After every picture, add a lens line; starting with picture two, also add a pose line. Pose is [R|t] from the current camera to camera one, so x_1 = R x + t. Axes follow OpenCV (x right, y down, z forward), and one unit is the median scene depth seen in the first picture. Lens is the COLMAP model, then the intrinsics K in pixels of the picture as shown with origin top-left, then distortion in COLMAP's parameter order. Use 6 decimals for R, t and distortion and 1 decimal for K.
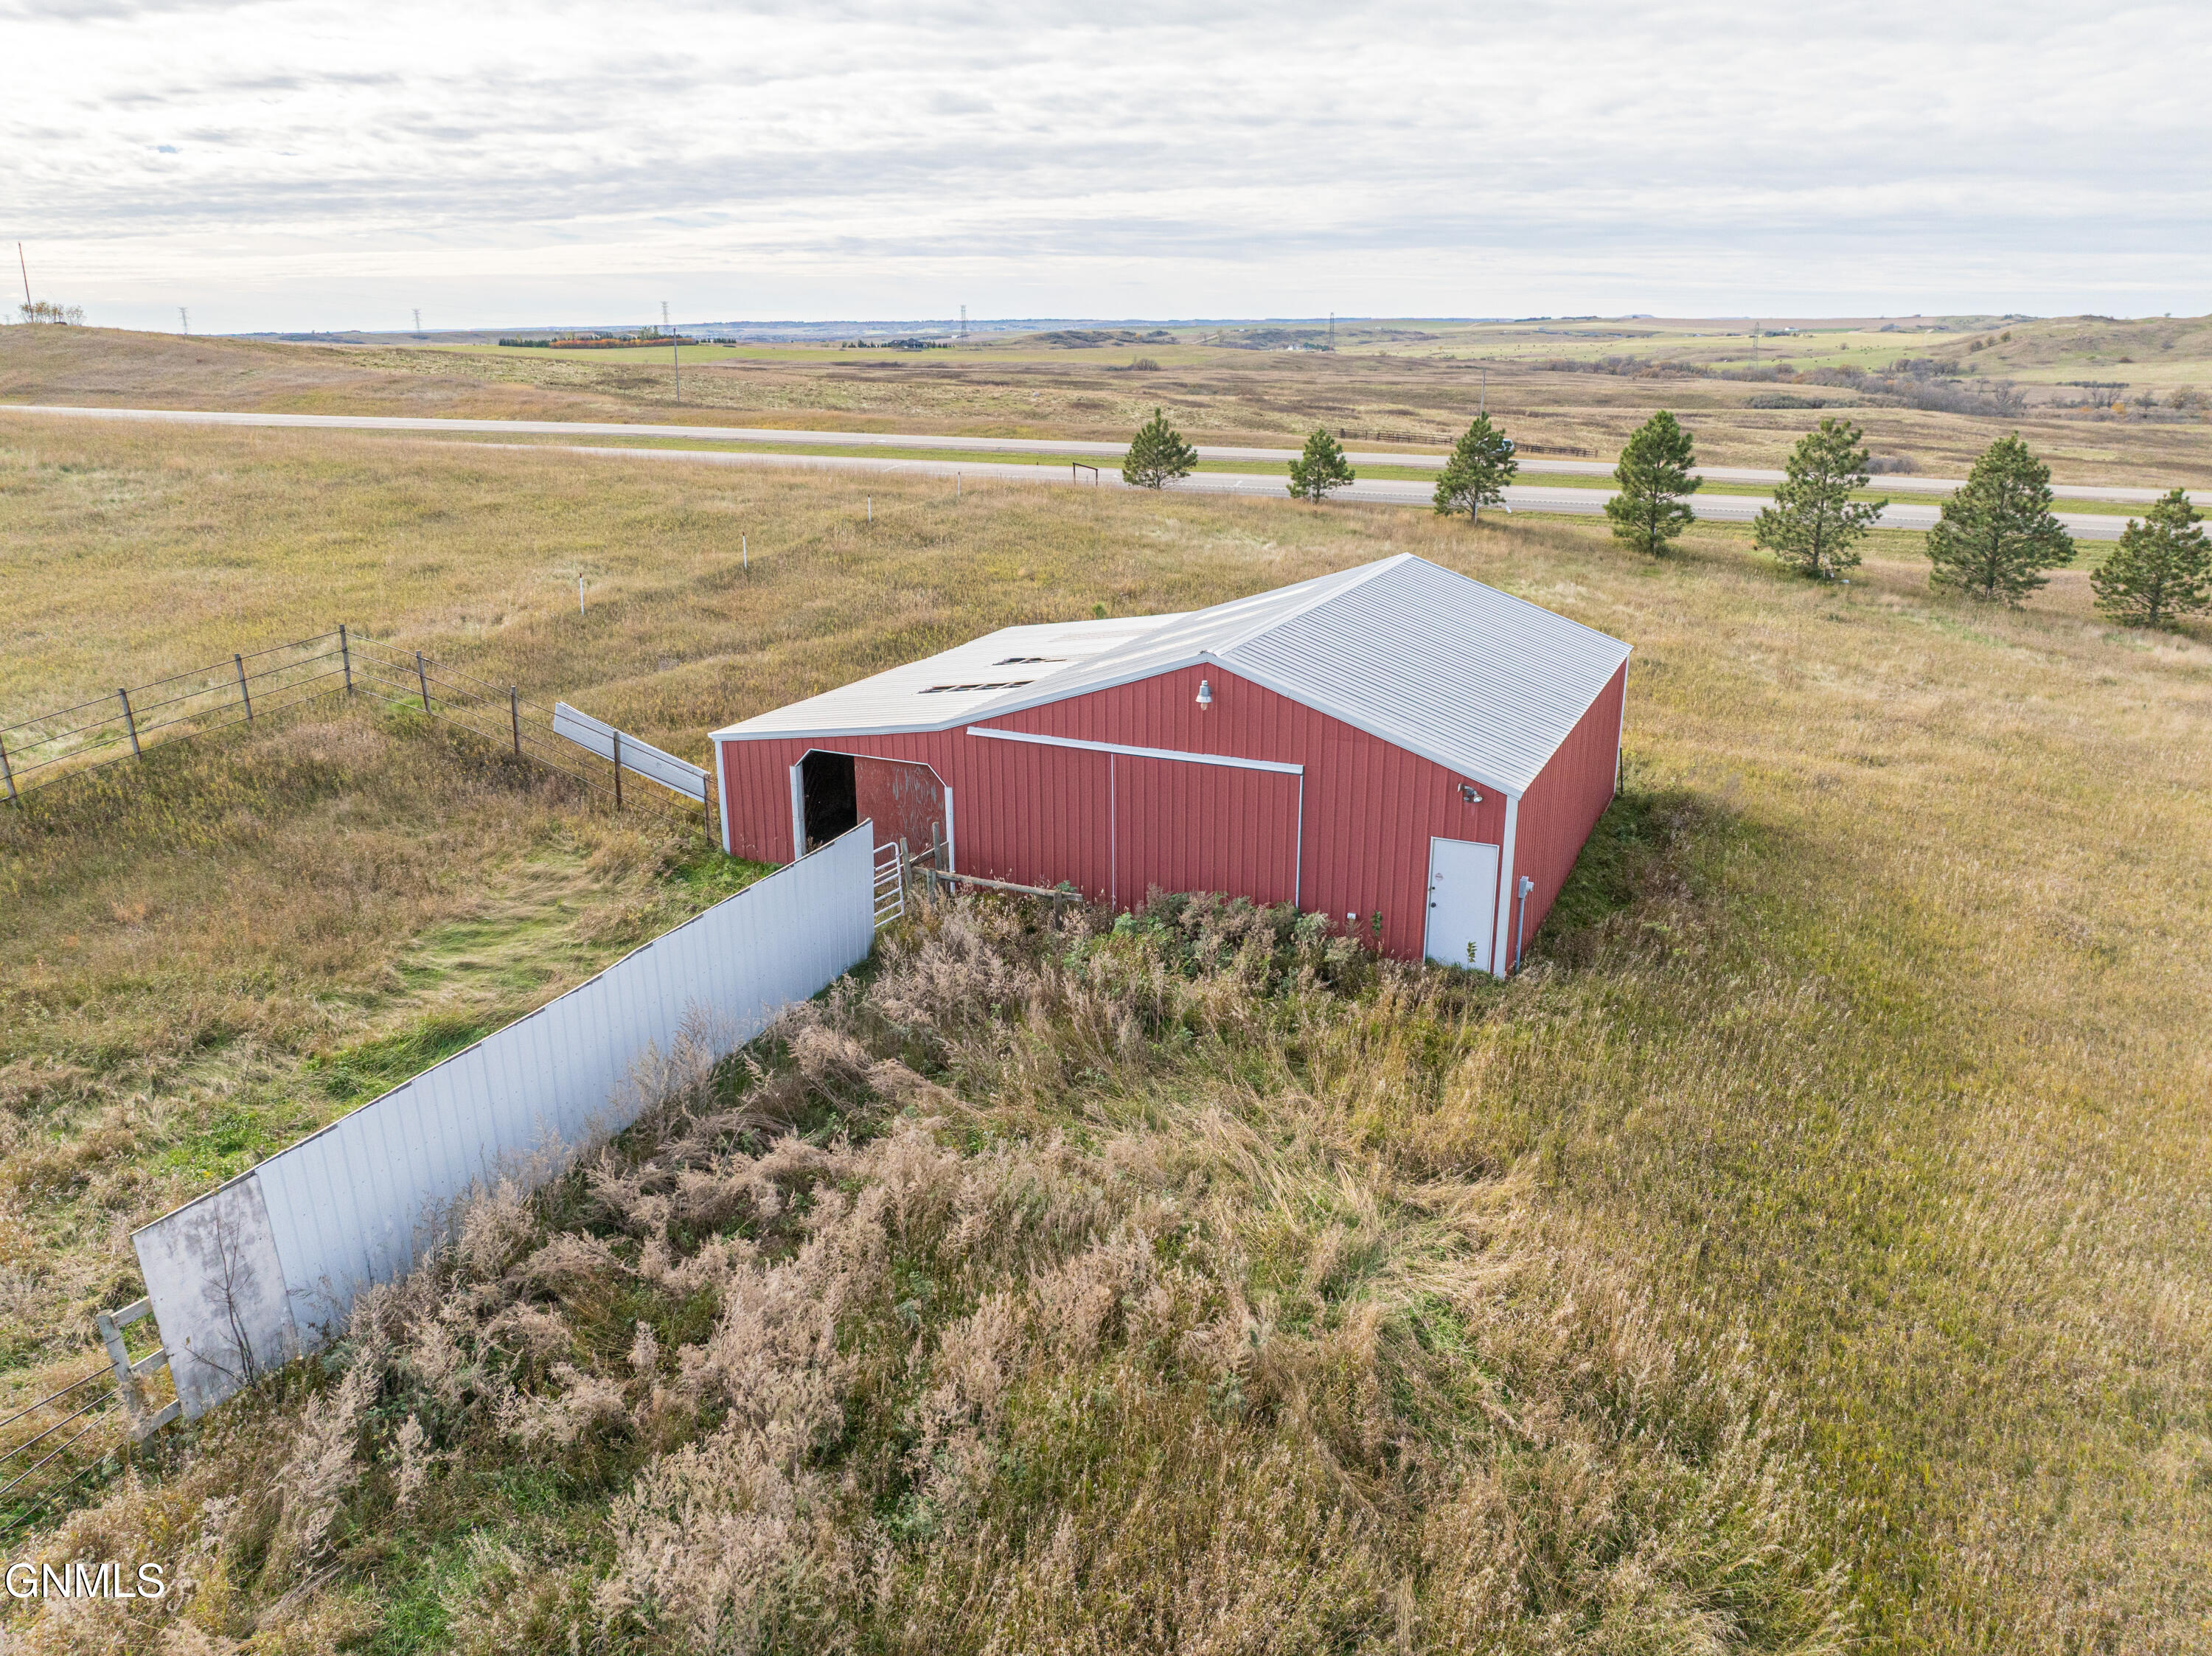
lens RADIAL K [[1575.0, 0, 1110.1], [0, 1575.0, 814.8], [0, 0, 1]] dist [-0.067007, 0.043132]
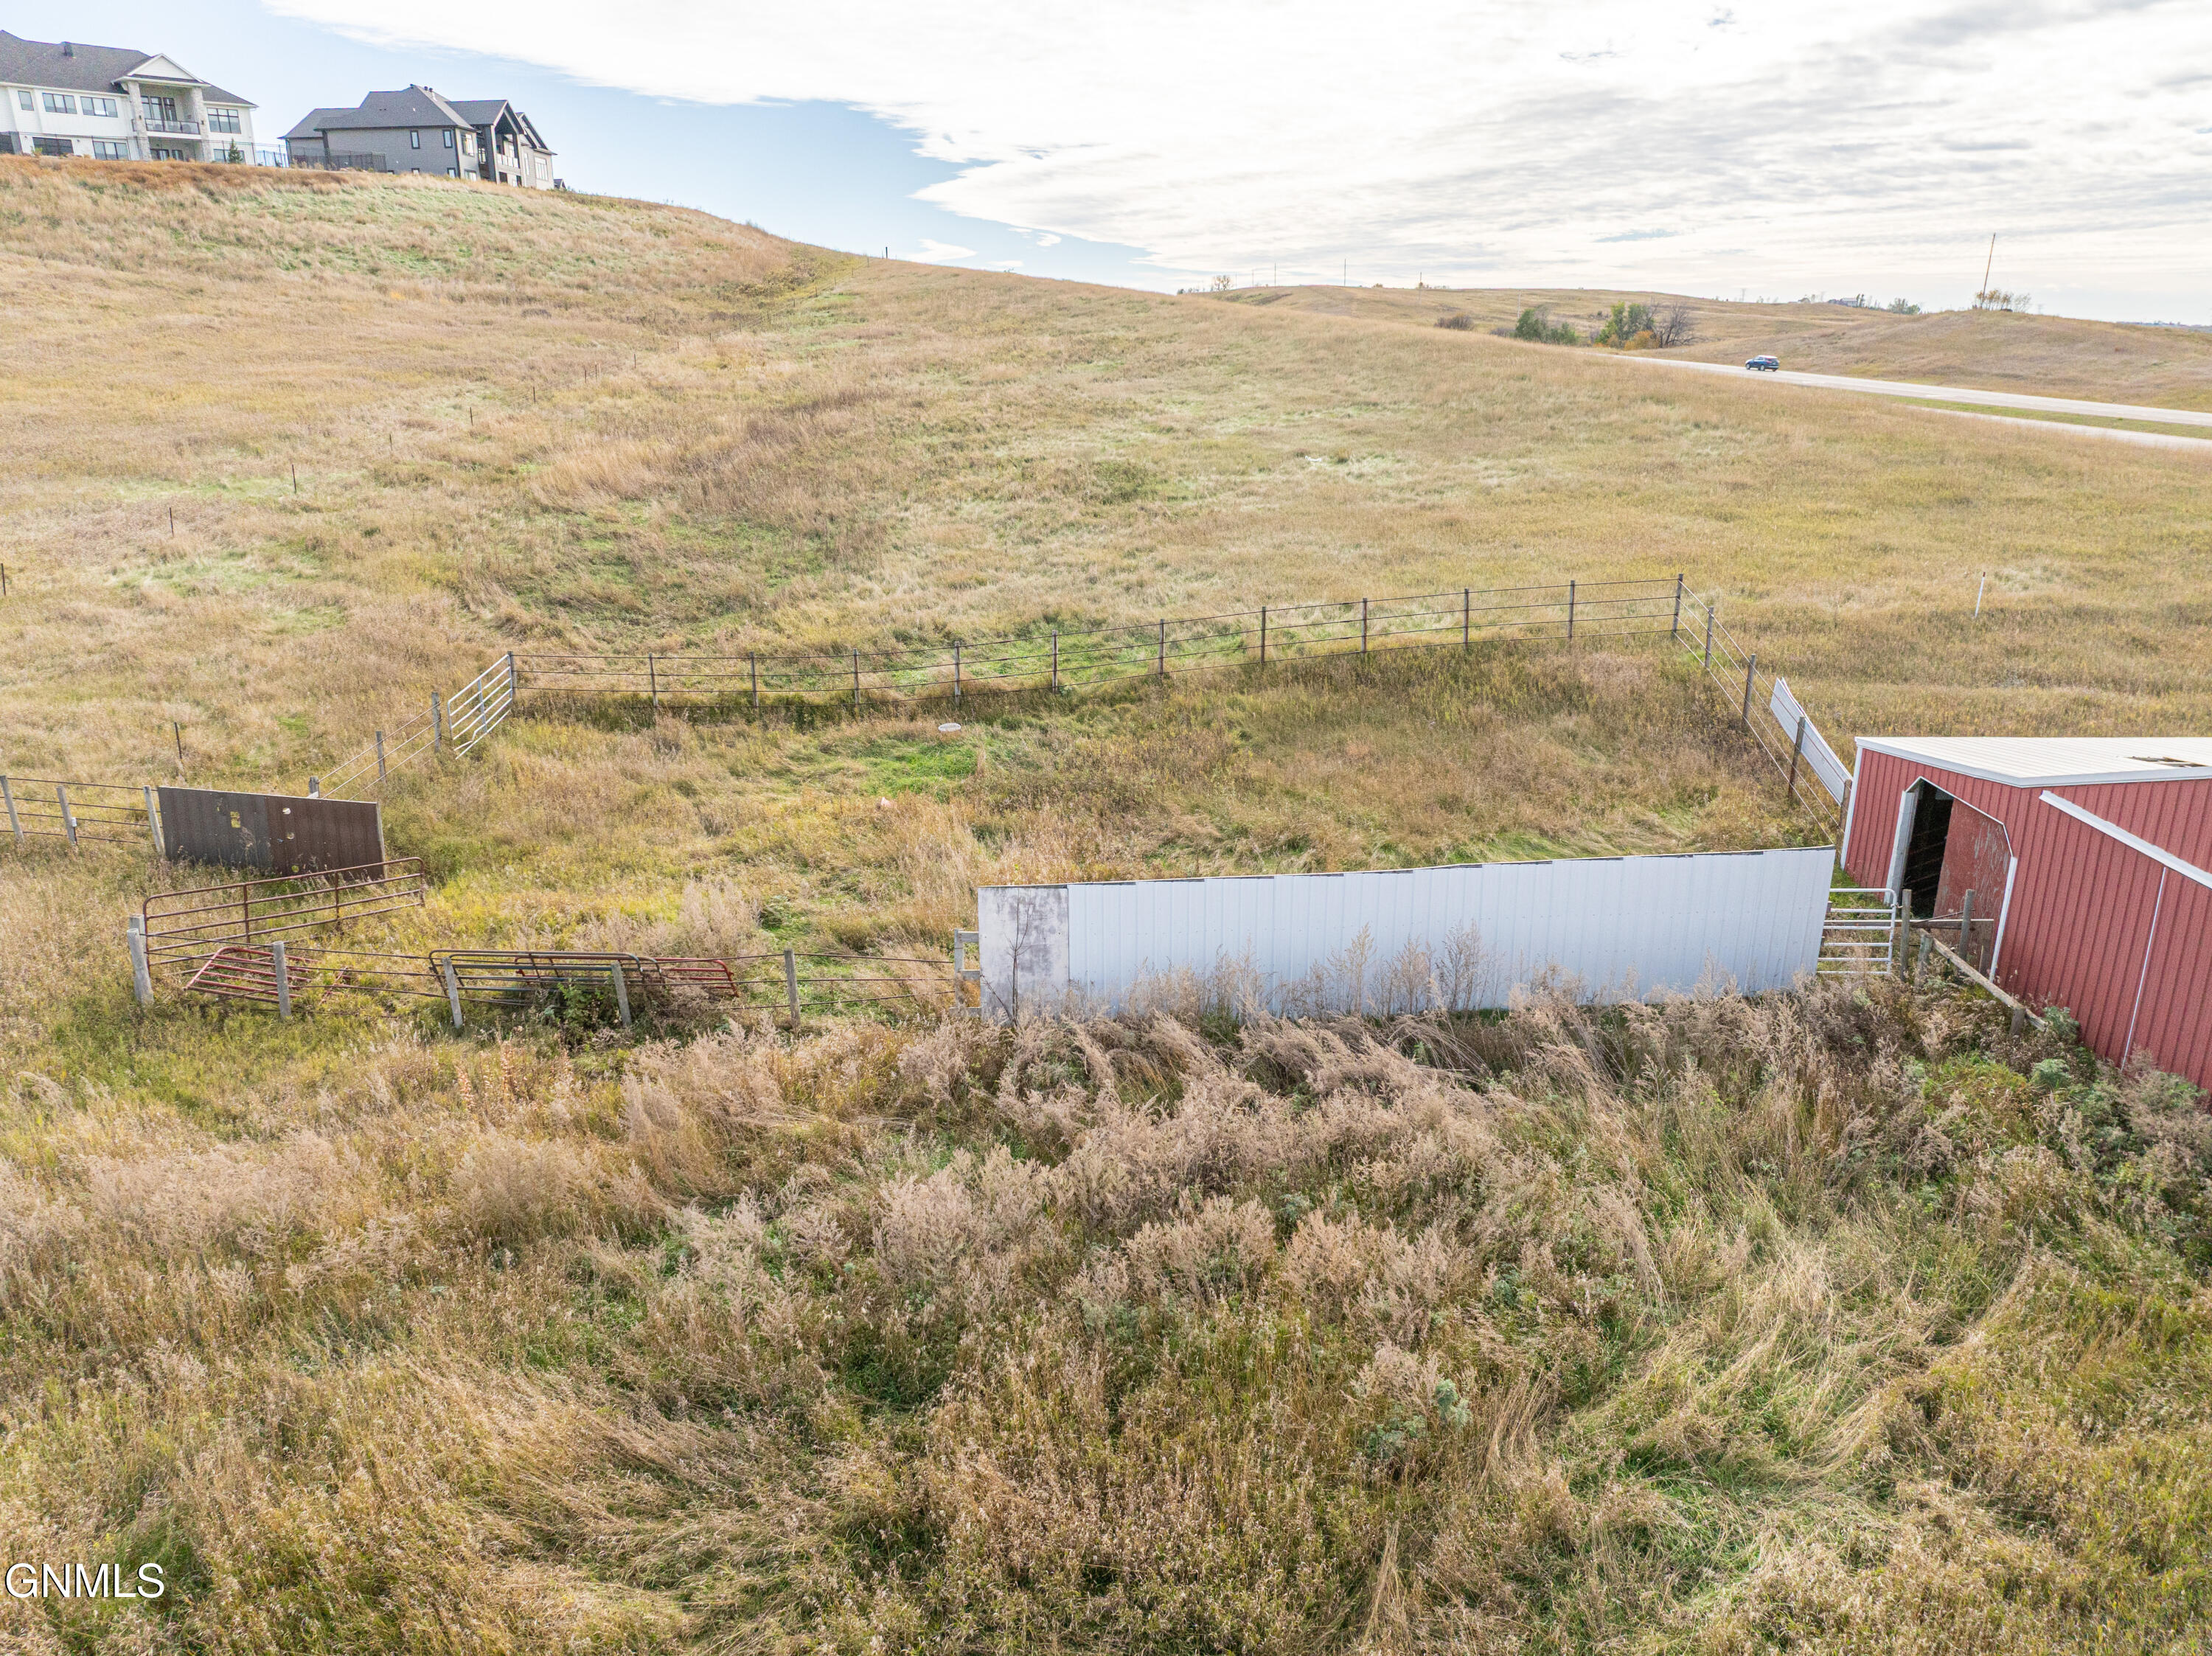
lens RADIAL K [[1560.5, 0, 1110.6], [0, 1560.5, 827.5], [0, 0, 1]] dist [-0.070233, 0.047488]
pose [[0.409225, 0.280249, -0.868329, 0.181101], [-0.267266, 0.946738, 0.179599, -0.022969], [0.872413, 0.158579, 0.462330, 0.098085]]
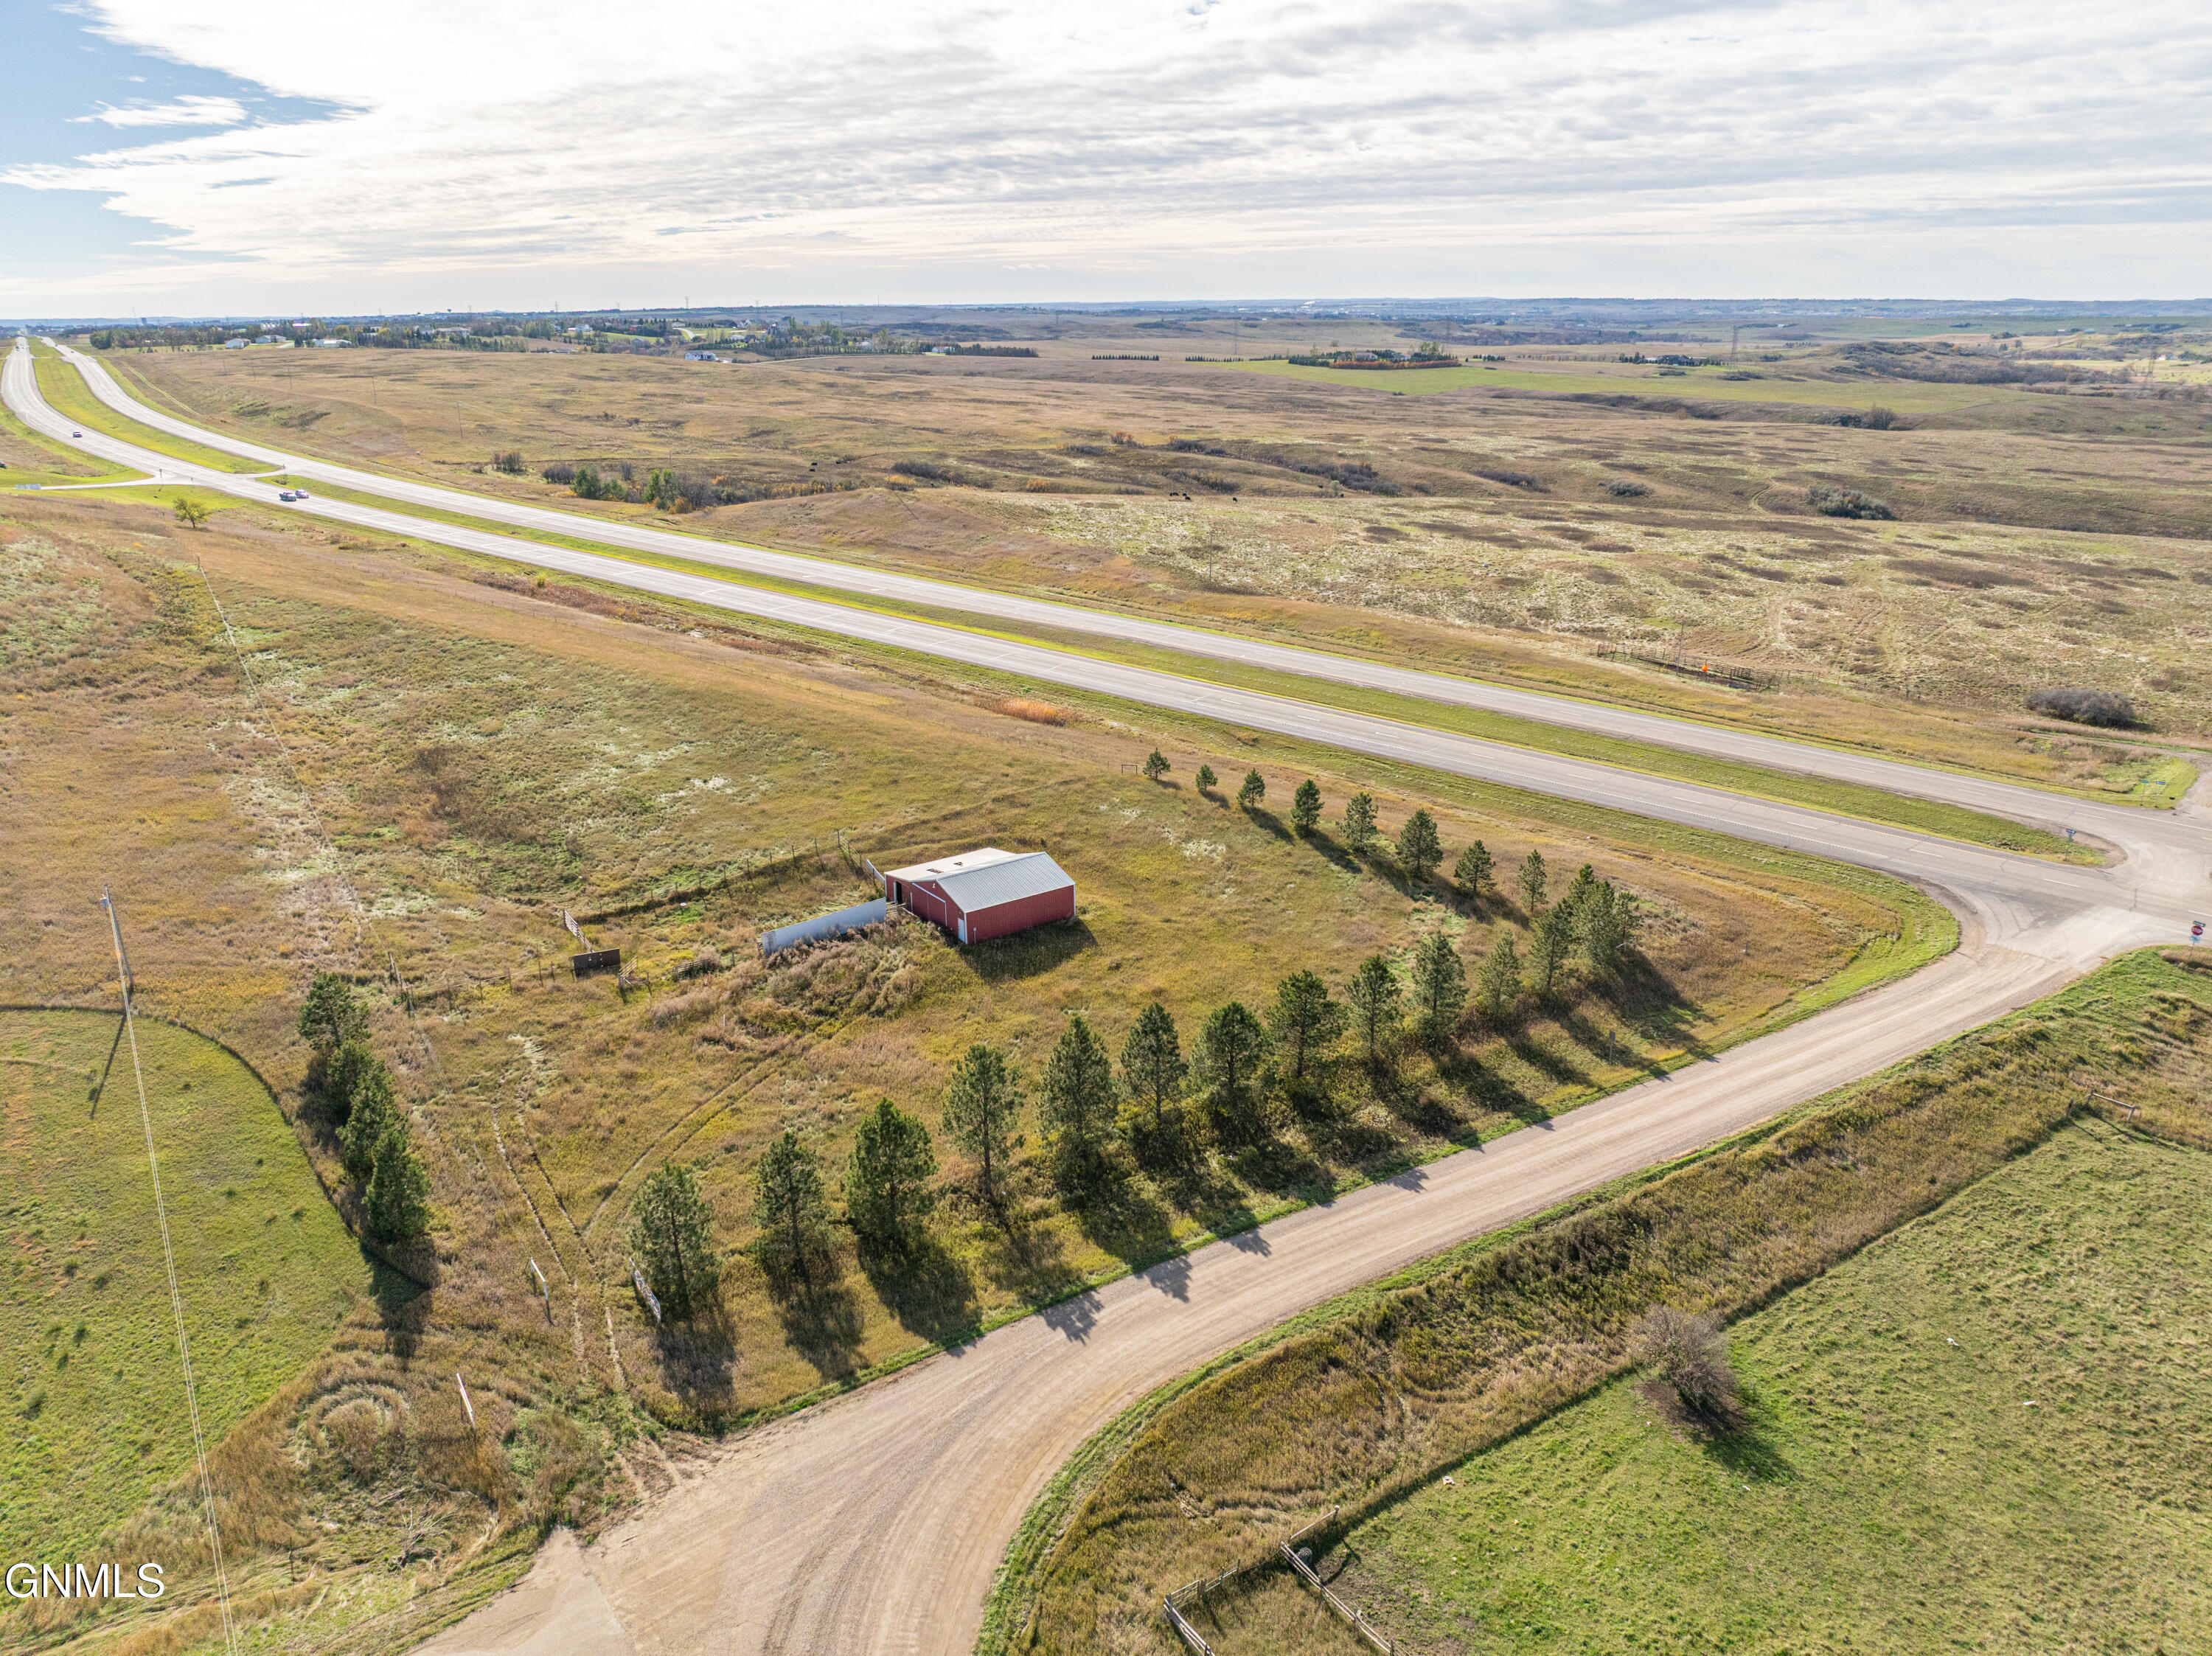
lens RADIAL K [[1559.8, 0, 1110.1], [0, 1559.8, 821.5], [0, 0, 1]] dist [-0.049927, 0.018519]
pose [[0.867289, 0.151018, -0.474344, 1.340784], [-0.139316, 0.988431, 0.059964, -0.303207], [0.477912, 0.014077, 0.878295, -1.504741]]
